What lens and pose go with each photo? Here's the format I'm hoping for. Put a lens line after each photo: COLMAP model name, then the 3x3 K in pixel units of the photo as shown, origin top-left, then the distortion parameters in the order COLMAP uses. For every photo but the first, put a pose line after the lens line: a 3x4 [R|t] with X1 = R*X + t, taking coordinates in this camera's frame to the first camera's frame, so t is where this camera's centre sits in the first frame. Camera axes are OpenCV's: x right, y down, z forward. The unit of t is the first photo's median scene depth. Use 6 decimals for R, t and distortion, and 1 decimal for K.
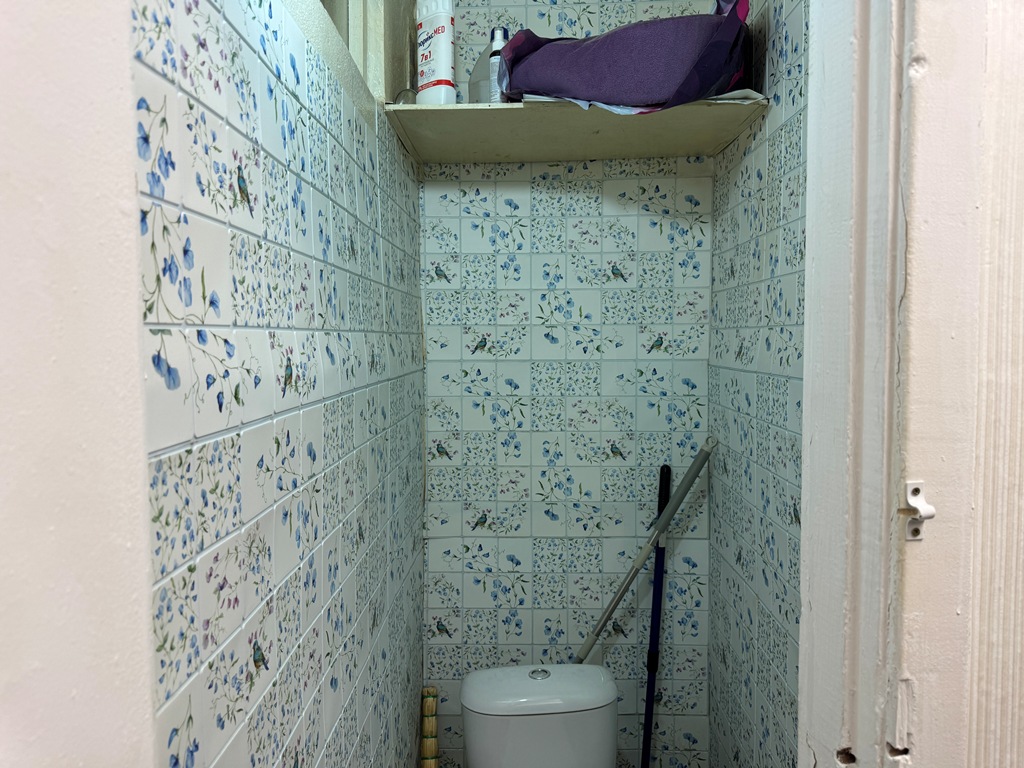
lens RADIAL K [[716.5, 0, 511.7], [0, 716.5, 384.6], [0, 0, 1]] dist [0.069187, -0.087816]
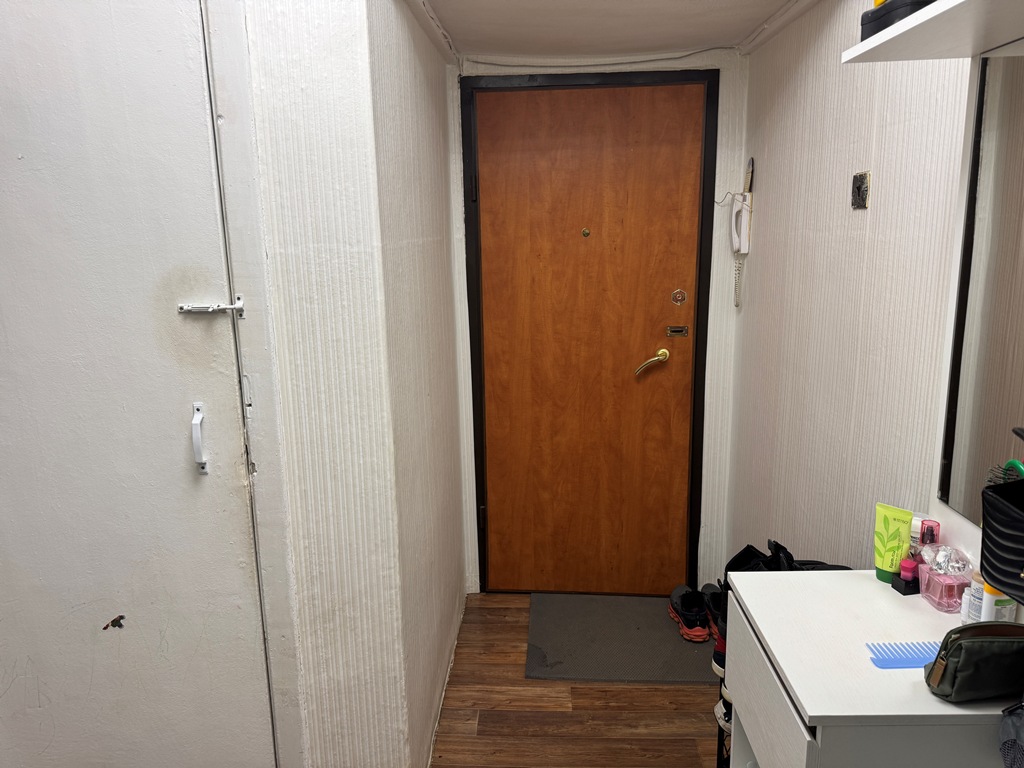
lens RADIAL K [[716.5, 0, 538.2], [0, 716.5, 385.7], [0, 0, 1]] dist [0.069187, -0.087816]
pose [[0.999763, -0.004945, -0.021194, 0.511193], [0.008289, 0.986964, 0.160725, 0.017023], [0.020123, -0.160863, 0.986772, -0.455143]]
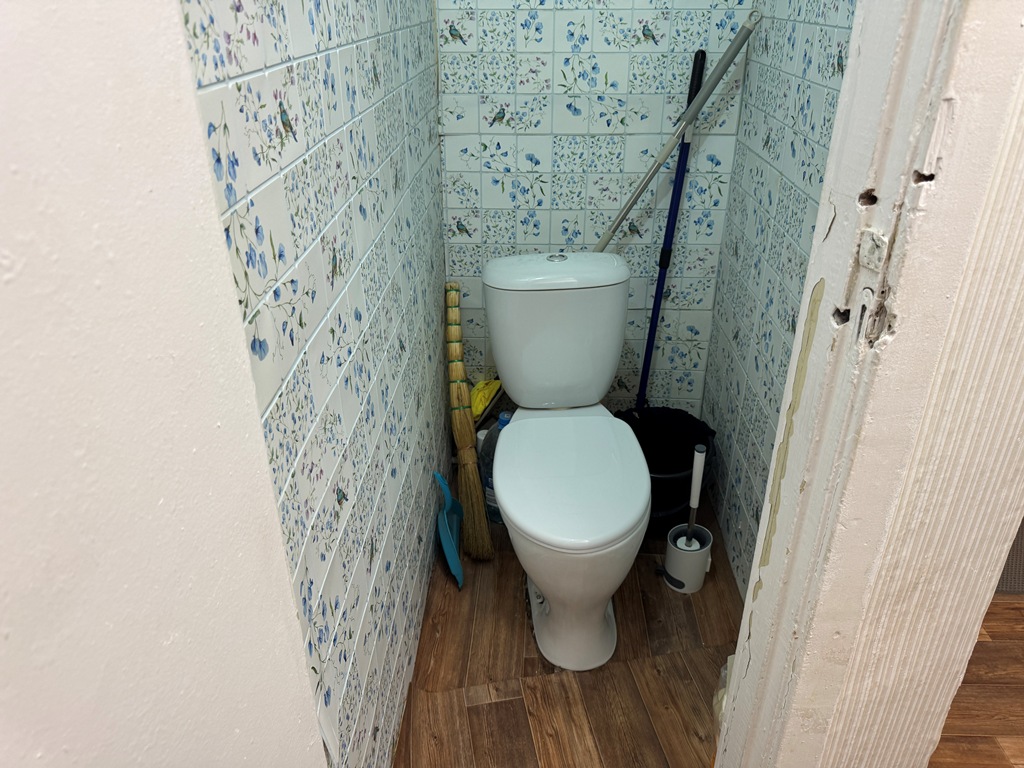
lens RADIAL K [[716.5, 0, 517.1], [0, 716.5, 383.7], [0, 0, 1]] dist [0.069187, -0.087816]
pose [[0.999936, 0.008539, -0.007432, -0.008769], [-0.004642, 0.908054, 0.418826, 0.111648], [0.010325, -0.418765, 0.908036, -0.016512]]
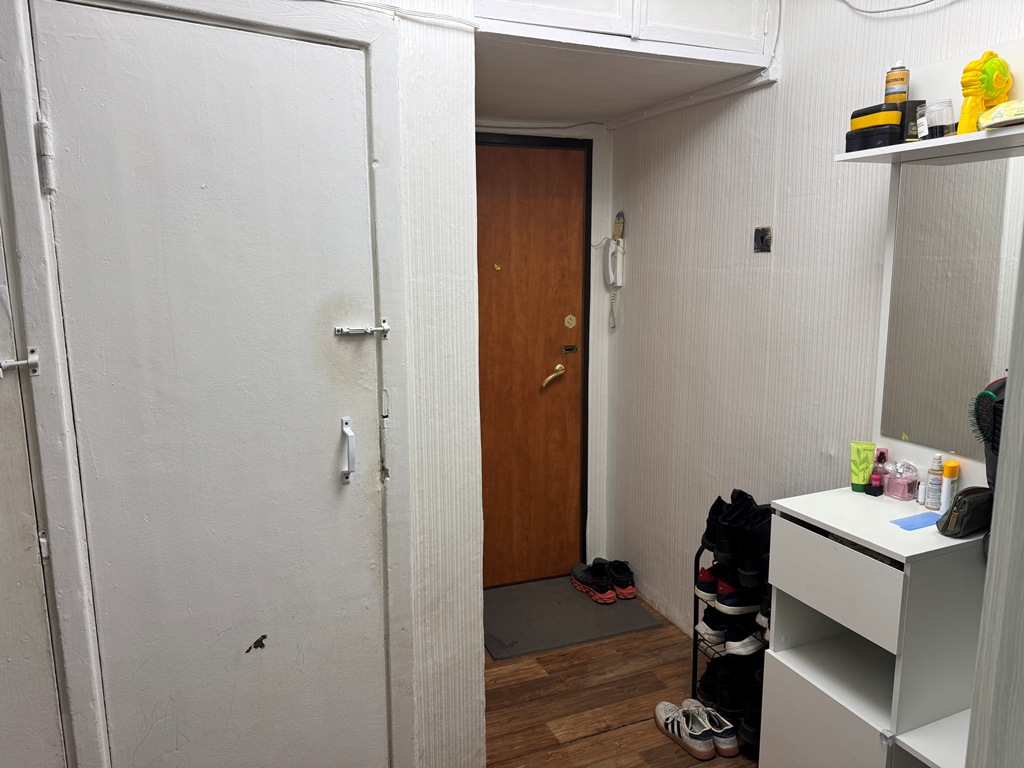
lens RADIAL K [[716.5, 0, 516.0], [0, 716.5, 384.8], [0, 0, 1]] dist [0.069187, -0.087816]
pose [[0.914652, -0.064660, 0.399037, -0.028768], [0.020832, 0.993352, 0.113213, 0.028282], [-0.403705, -0.095238, 0.909919, -0.542620]]
